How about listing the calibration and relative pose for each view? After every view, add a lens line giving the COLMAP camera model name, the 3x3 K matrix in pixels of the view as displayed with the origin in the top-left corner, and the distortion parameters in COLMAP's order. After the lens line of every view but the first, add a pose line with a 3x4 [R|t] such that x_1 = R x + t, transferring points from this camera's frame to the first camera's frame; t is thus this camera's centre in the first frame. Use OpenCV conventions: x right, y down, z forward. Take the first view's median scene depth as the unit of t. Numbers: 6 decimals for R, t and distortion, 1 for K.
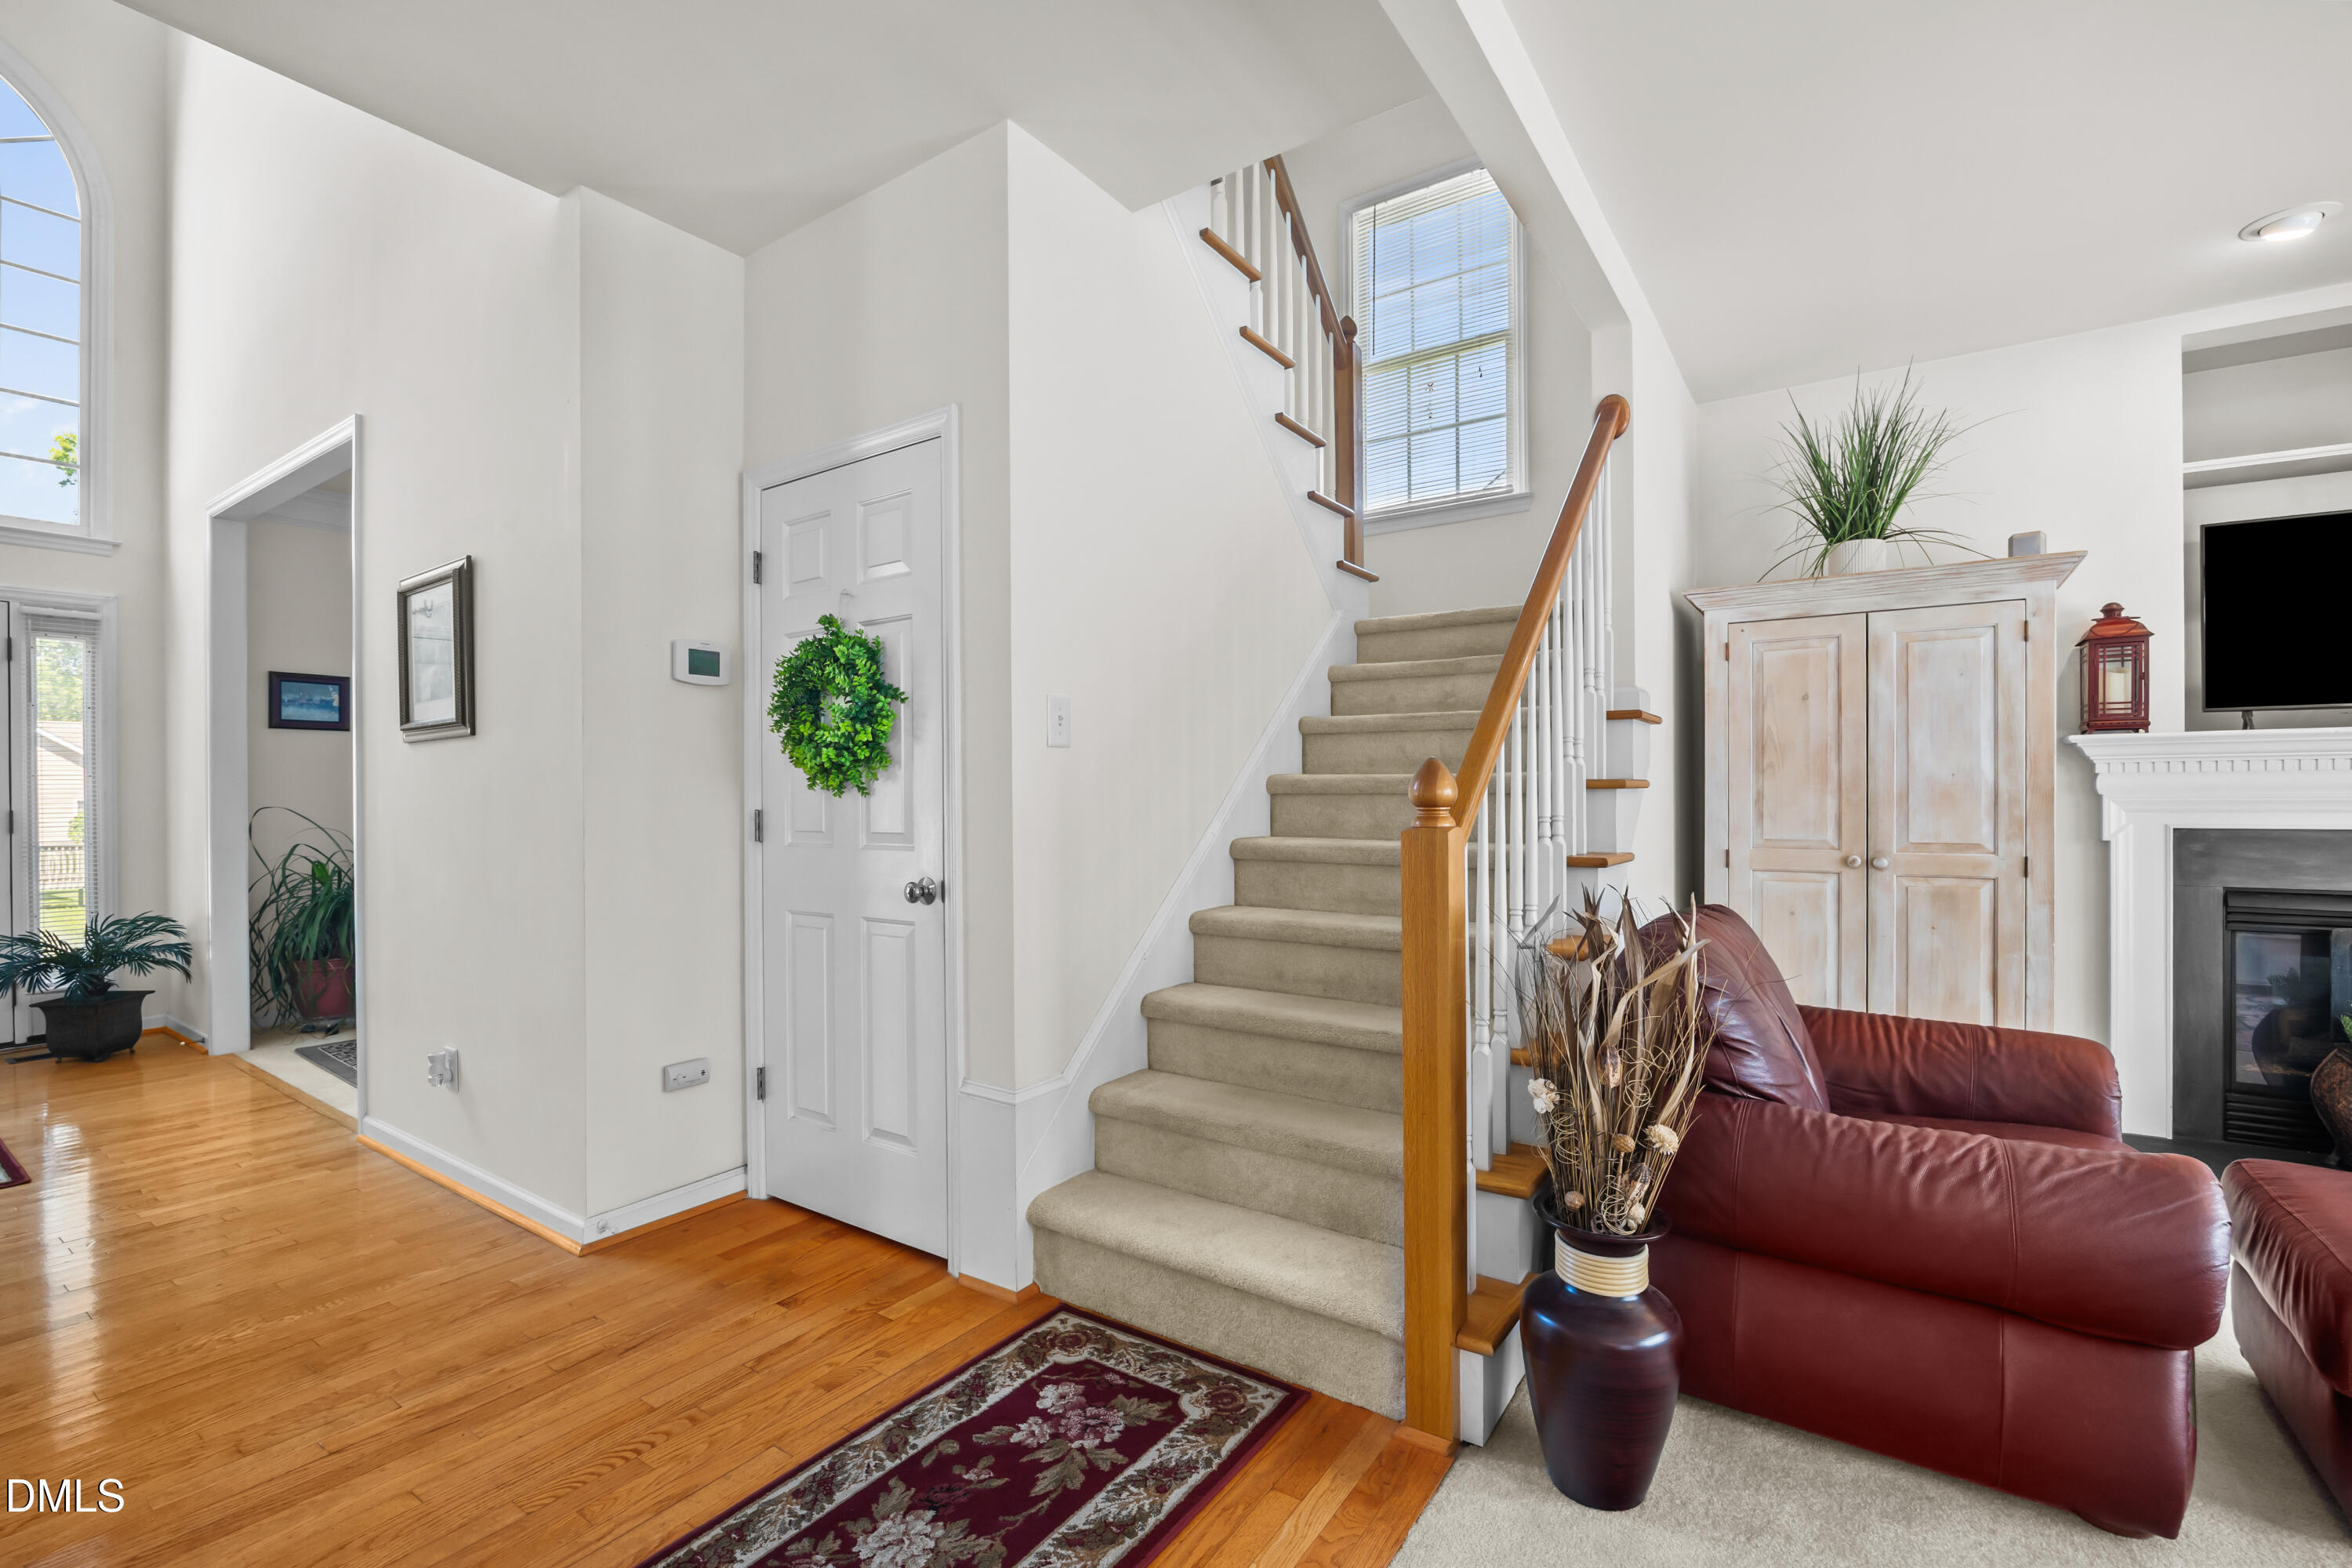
lens RADIAL K [[1028.2, 0, 1179.0], [0, 1028.2, 796.3], [0, 0, 1]] dist [-0.013936, 0.000713]
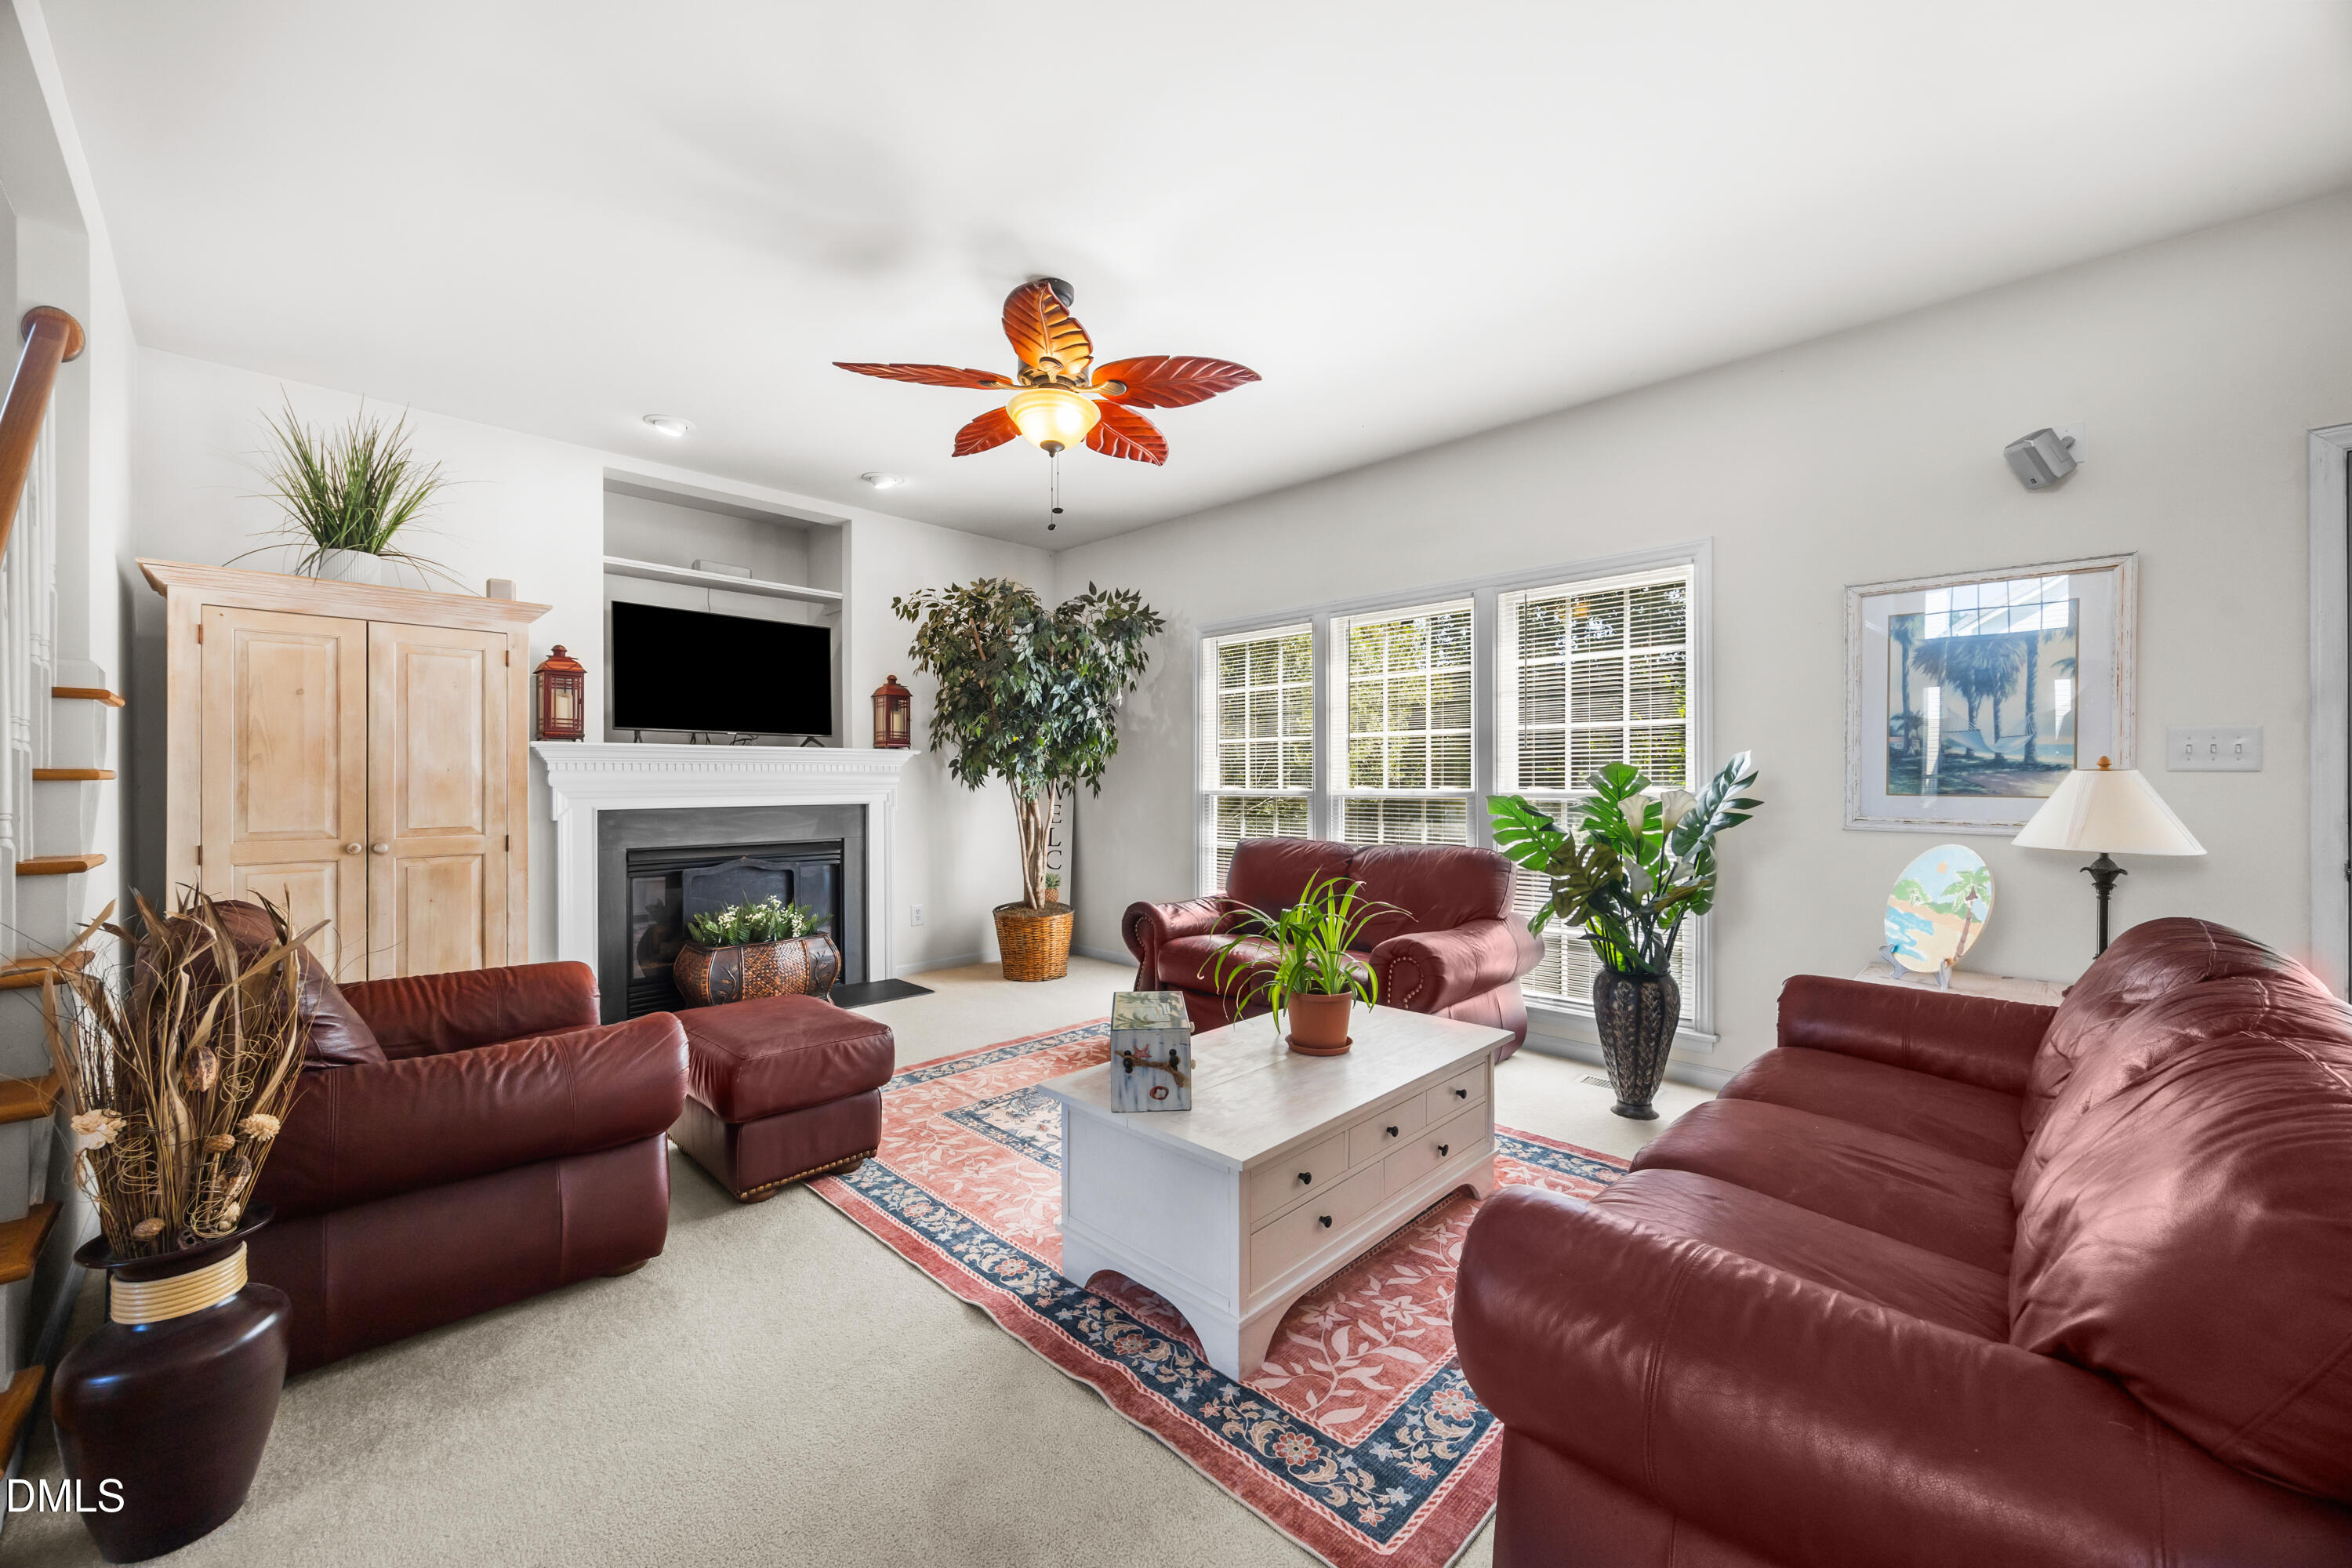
lens RADIAL K [[922.3, 0, 1179.1], [0, 922.3, 784.3], [0, 0, 1]] dist [-0.003873, -0.000016]
pose [[0.176504, 0.001360, 0.984299, -0.151454], [0.003776, 0.999991, -0.002059, 0.001072], [-0.984293, 0.004080, 0.176497, -0.031818]]
